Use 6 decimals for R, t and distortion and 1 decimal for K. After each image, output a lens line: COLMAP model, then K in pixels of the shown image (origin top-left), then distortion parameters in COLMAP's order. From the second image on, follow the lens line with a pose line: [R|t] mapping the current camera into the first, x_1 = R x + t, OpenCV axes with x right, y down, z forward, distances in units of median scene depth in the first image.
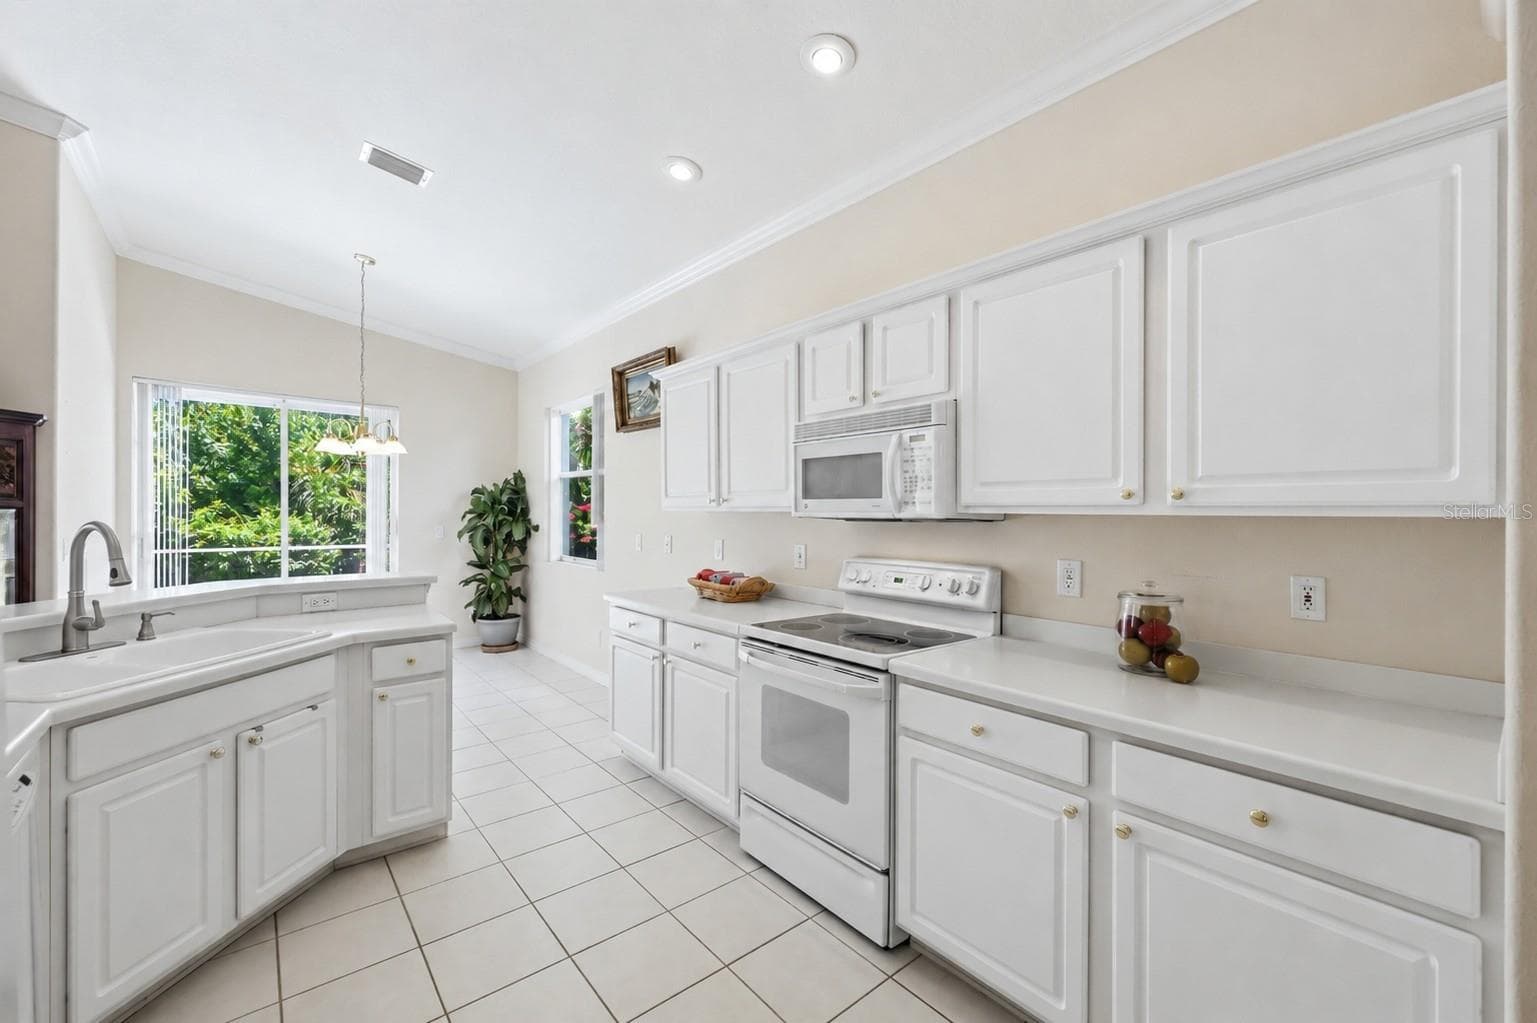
lens RADIAL K [[621.9, 0, 772.5], [0, 621.9, 508.8], [0, 0, 1]] dist [0.006930, 0.000009]
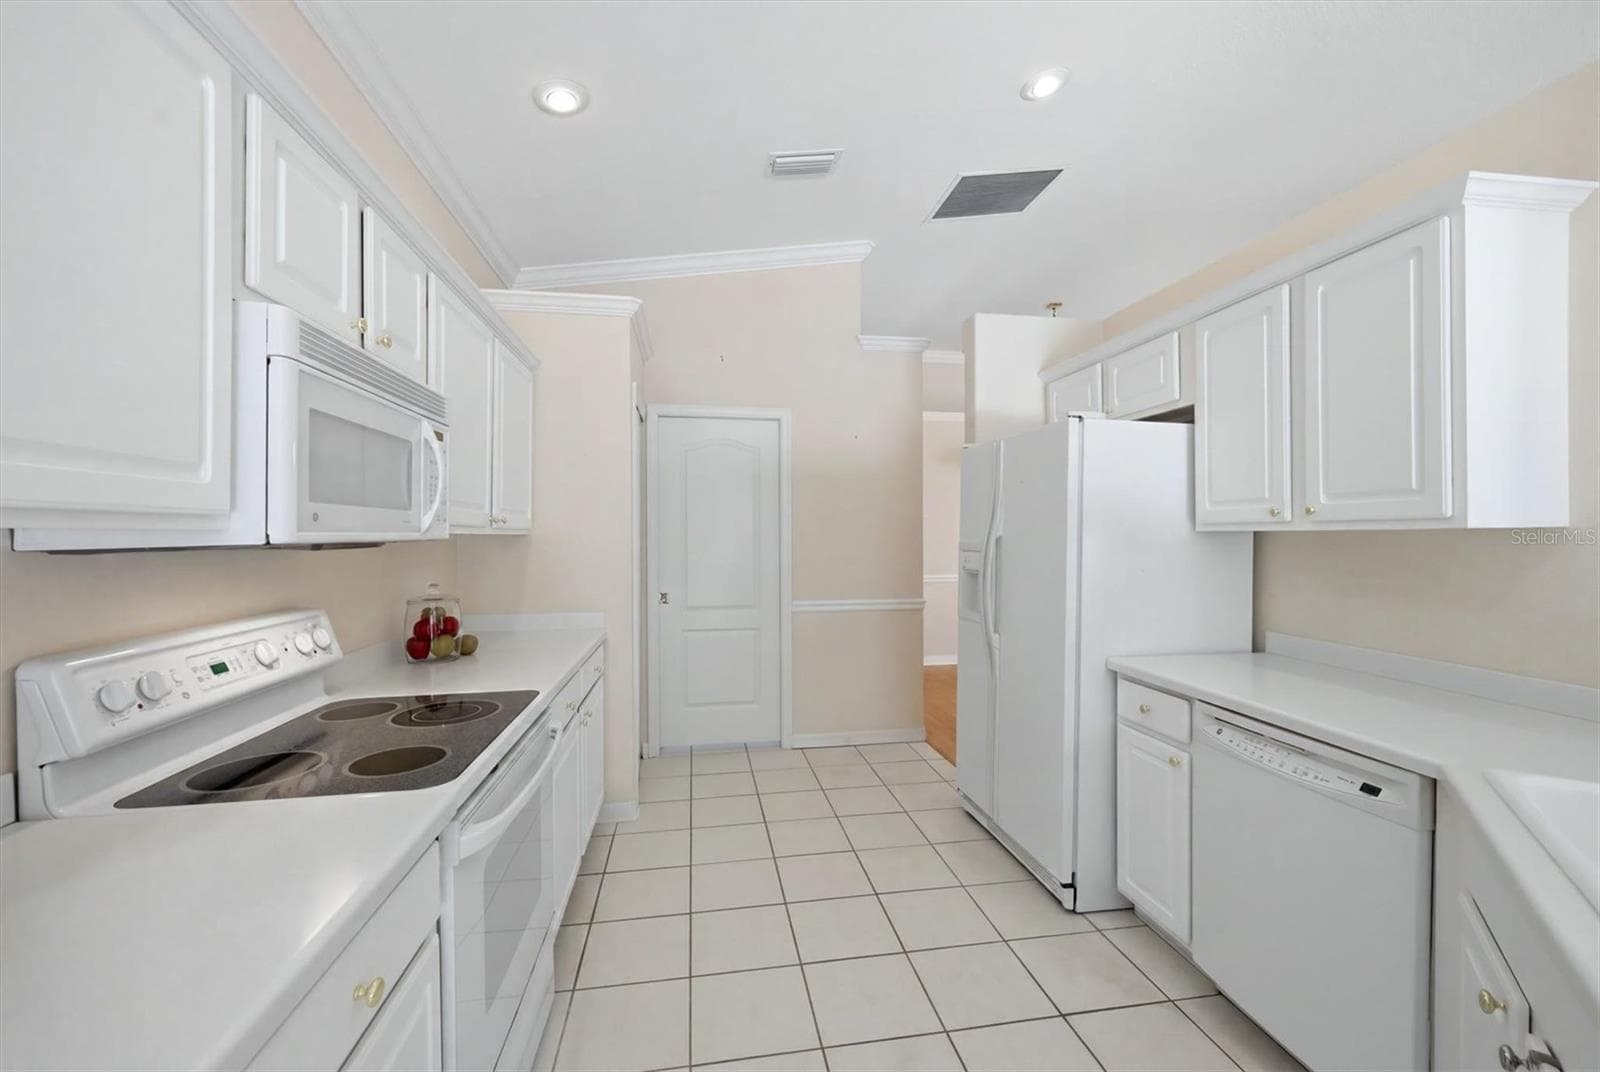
lens RADIAL K [[658.1, 0, 804.0], [0, 658.1, 535.0], [0, 0, 1]] dist [-0.000947, -0.000006]
pose [[-0.867267, -0.004738, 0.497820, -0.456219], [-0.004266, 0.999989, 0.002085, 0.006575], [-0.497824, -0.000316, -0.867278, 1.189749]]
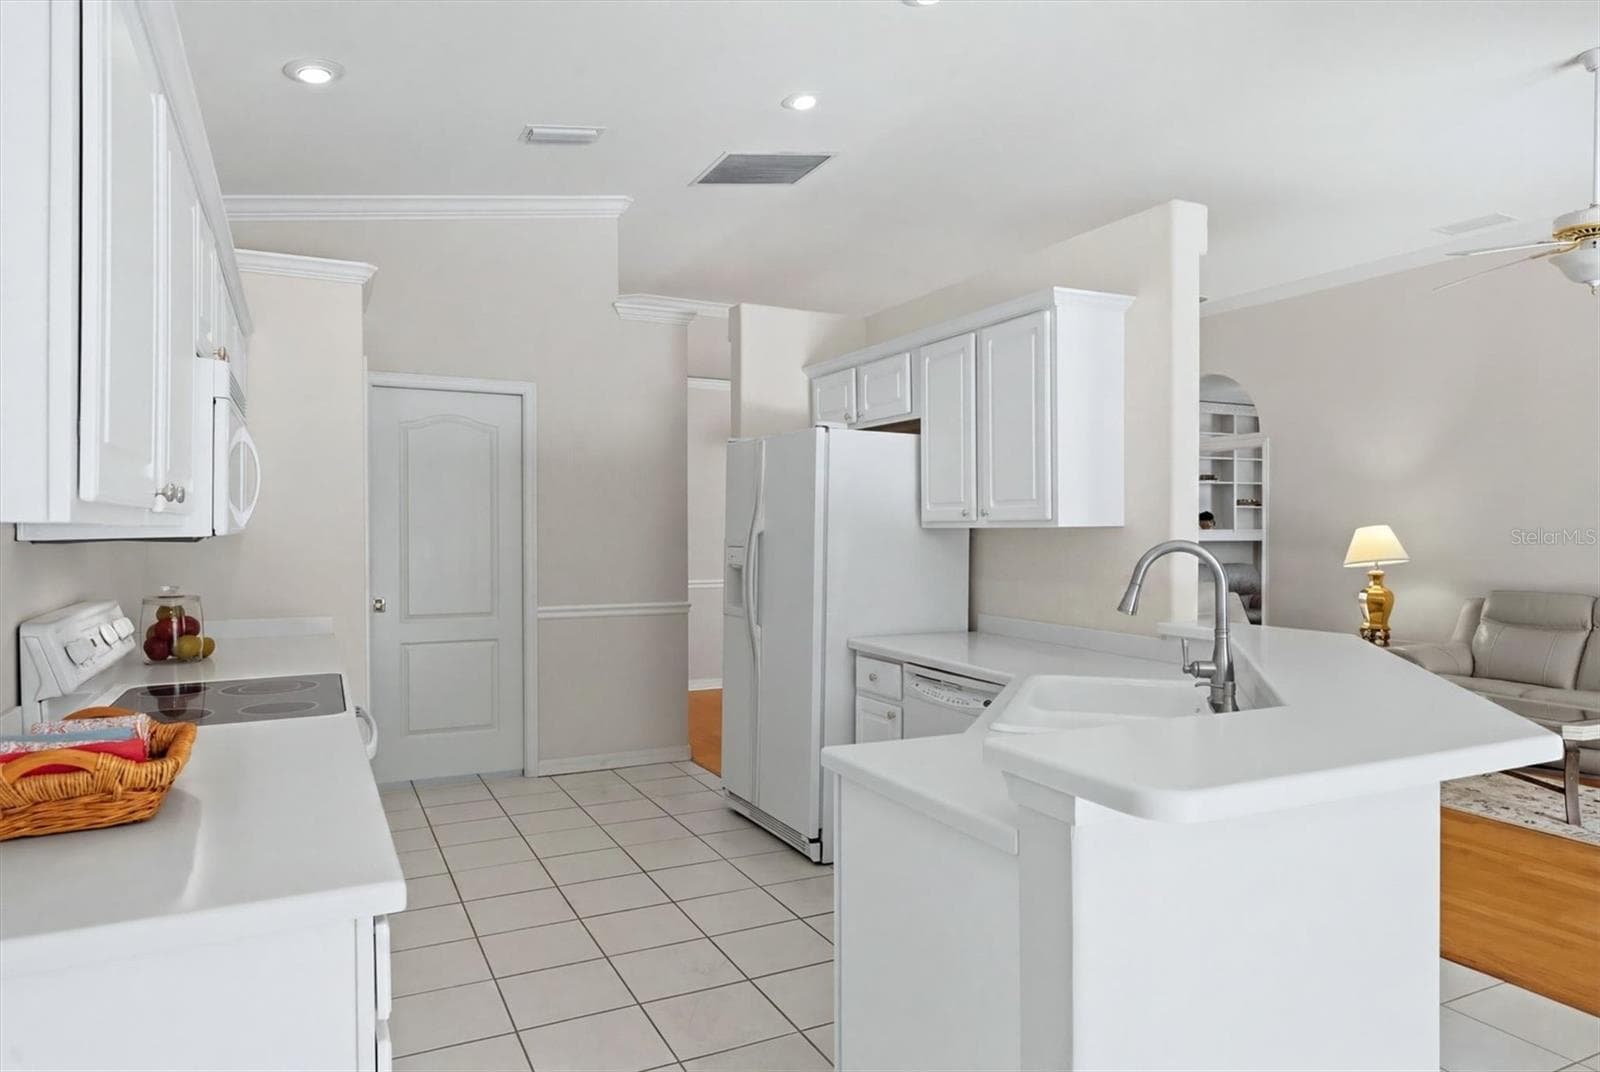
lens RADIAL K [[981.8, 0, 800.0], [0, 981.8, 536.0], [0, 0, 1]] dist [0.000792, 0.000487]
pose [[-0.974331, -0.008406, 0.224964, -0.633746], [-0.007158, 0.999954, 0.006365, 0.005528], [-0.225007, 0.004591, -0.974346, 1.698020]]
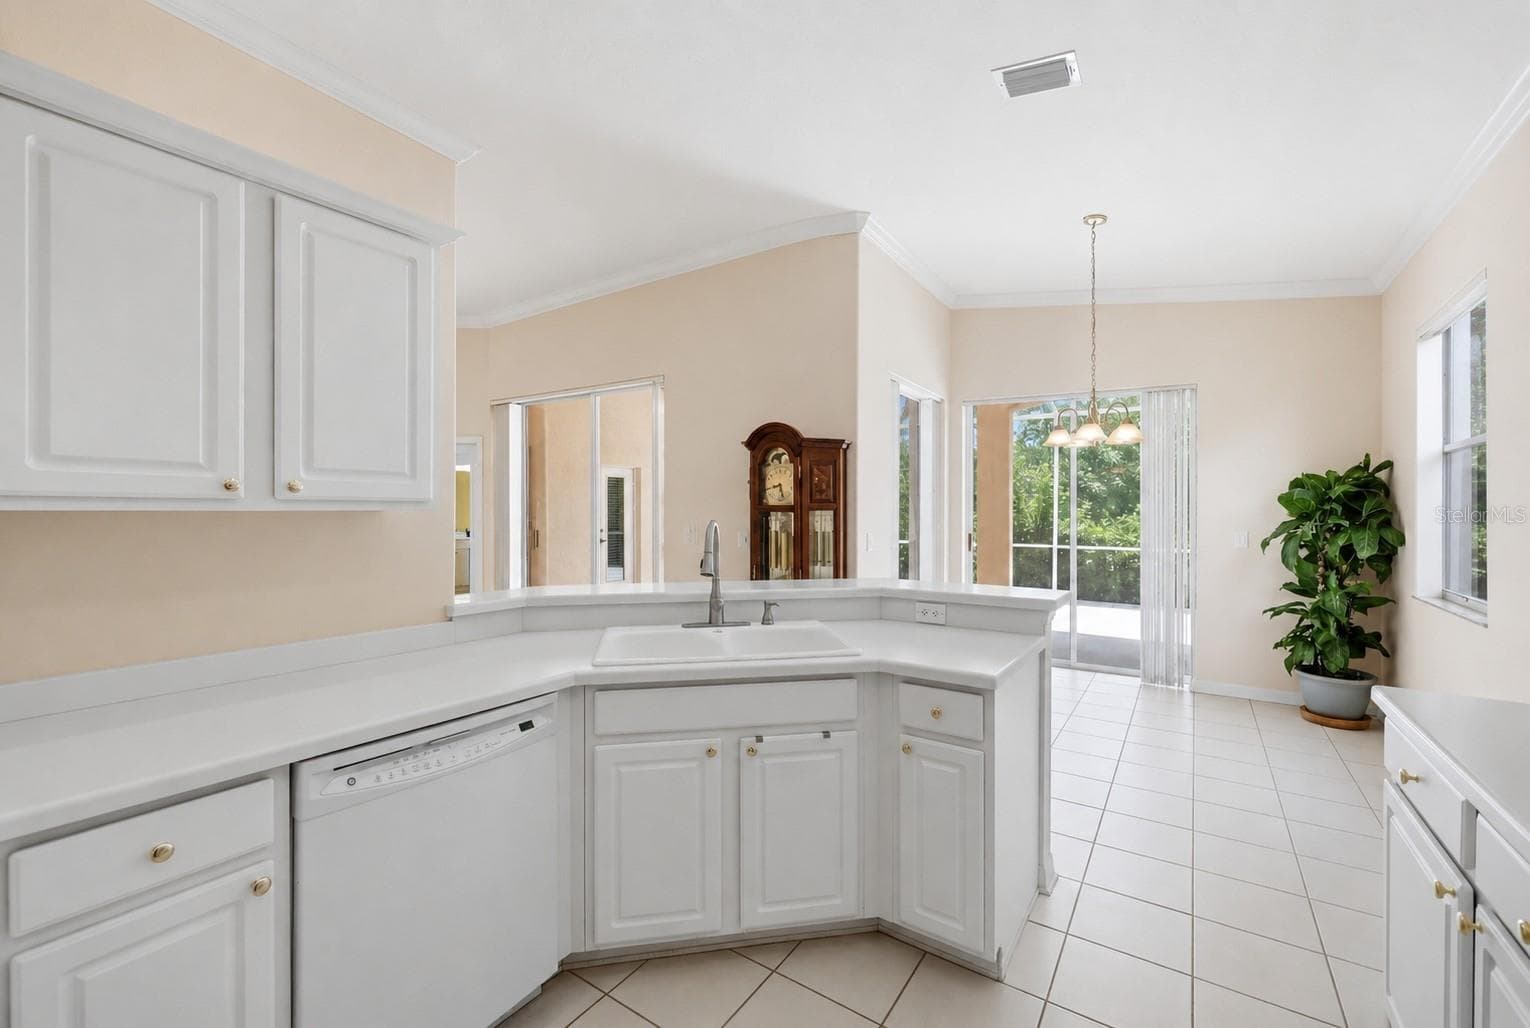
lens RADIAL K [[617.3, 0, 765.5], [0, 617.3, 508.8], [0, 0, 1]] dist [0.000172, 0.000137]
pose [[0.270289, -0.006732, -0.962756, 0.066937], [0.004365, 0.999974, -0.005767, 0.003806], [0.962769, -0.002644, 0.270311, 0.550226]]
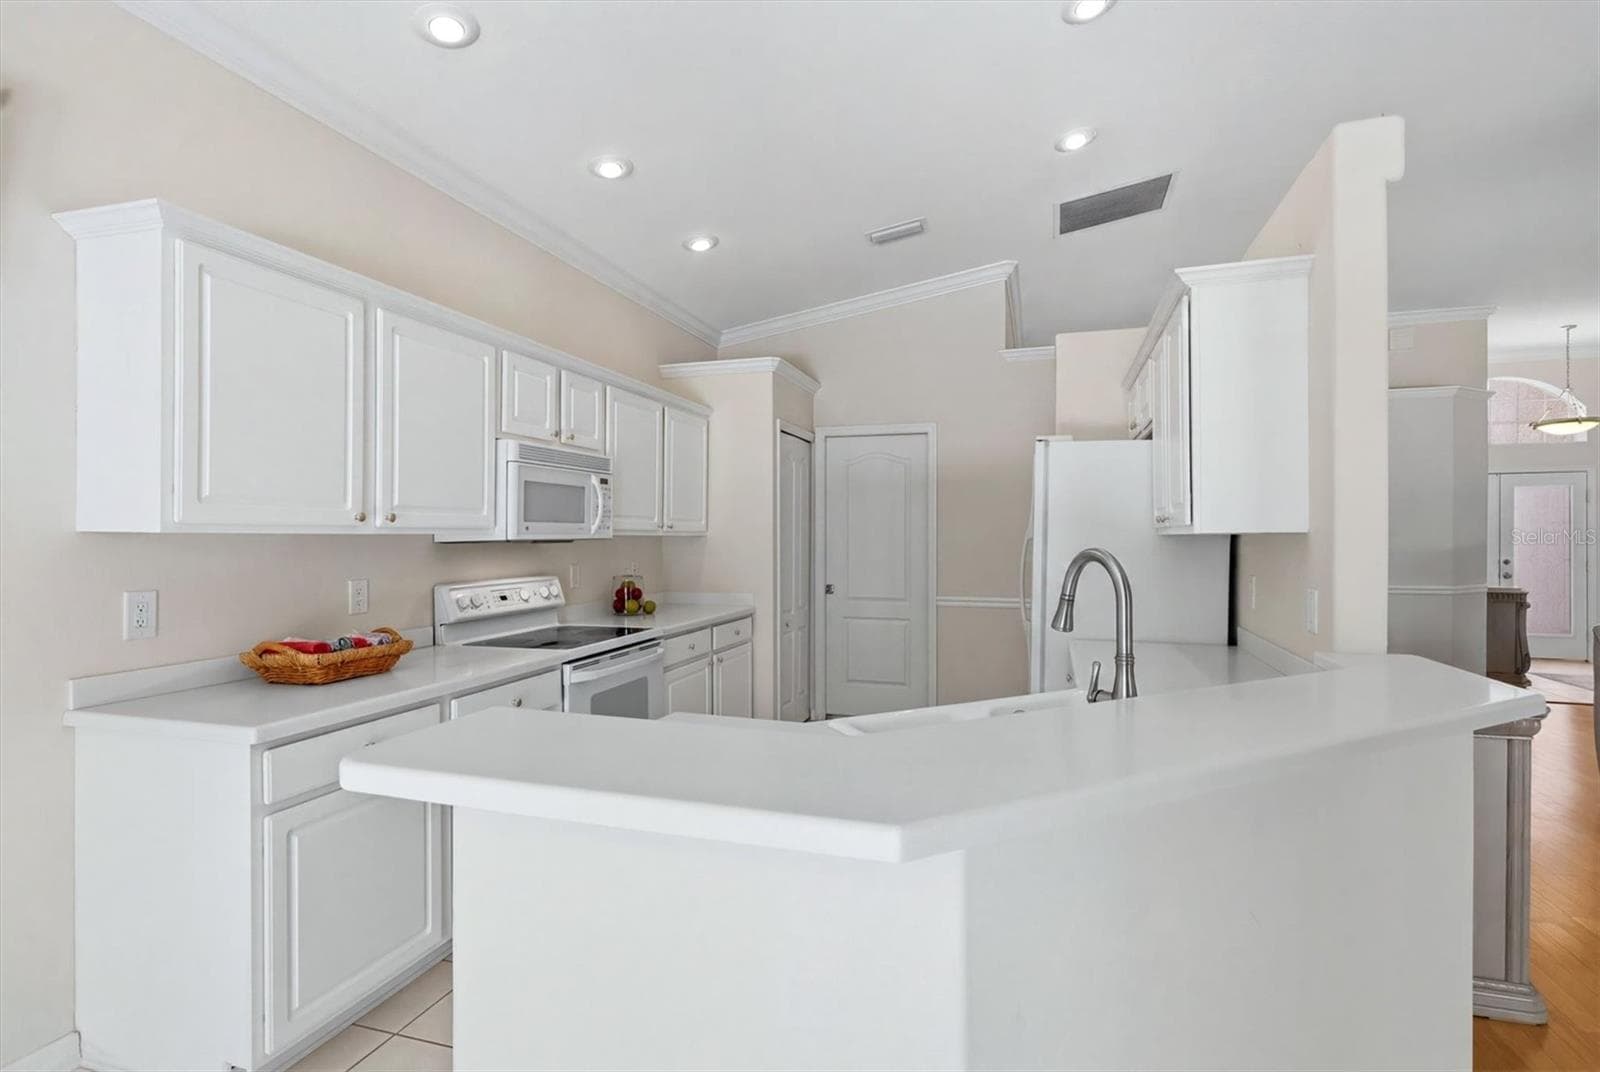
lens RADIAL K [[763.6, 0, 800.0], [0, 763.6, 536.0], [0, 0, 1]] dist [0.000107, 0.000024]
pose [[-0.550748, -0.006465, 0.834647, -1.150166], [-0.005299, 0.999977, 0.004250, 0.001505], [-0.834655, -0.002082, -0.550769, 1.262885]]
